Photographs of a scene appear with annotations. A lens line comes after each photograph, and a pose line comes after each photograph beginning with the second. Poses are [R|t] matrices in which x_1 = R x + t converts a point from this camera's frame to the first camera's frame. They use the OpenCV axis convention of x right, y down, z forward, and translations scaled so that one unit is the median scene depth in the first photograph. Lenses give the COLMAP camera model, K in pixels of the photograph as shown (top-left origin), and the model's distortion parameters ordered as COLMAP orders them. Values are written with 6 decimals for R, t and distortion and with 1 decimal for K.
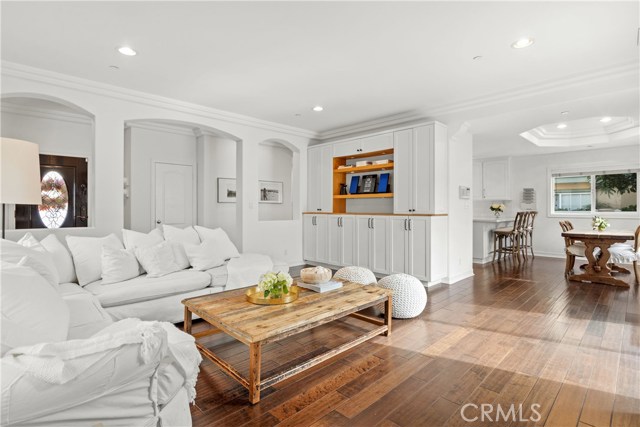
lens RADIAL K [[316.3, 0, 324.0], [0, 316.3, 209.4], [0, 0, 1]] dist [-0.003787, -0.000816]
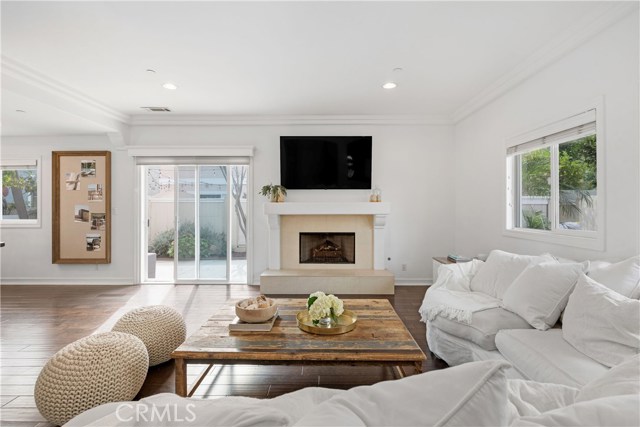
lens RADIAL K [[308.2, 0, 320.8], [0, 308.2, 208.1], [0, 0, 1]] dist [0.006668, -0.001324]
pose [[-0.702744, 0.002040, 0.711440, -0.365819], [0.006820, 0.999969, 0.003869, -0.018309], [-0.711410, 0.007571, -0.702737, 0.780087]]
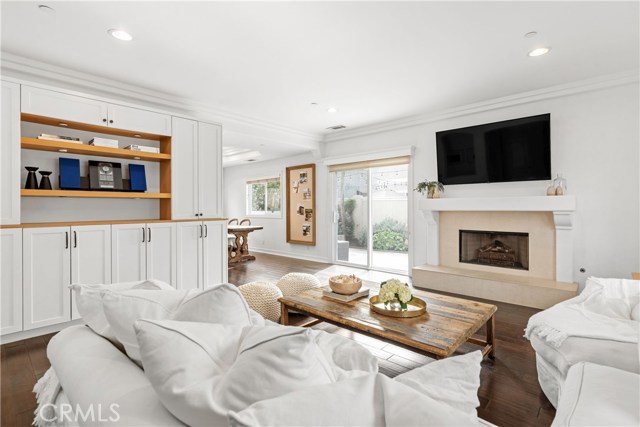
lens RADIAL K [[308.2, 0, 319.6], [0, 308.2, 210.1], [0, 0, 1]] dist [0.006668, -0.001324]
pose [[-0.047521, -0.010918, 0.998811, -0.521855], [0.012595, 0.999854, 0.011529, -0.013304], [-0.998791, 0.013128, -0.047376, 0.621116]]
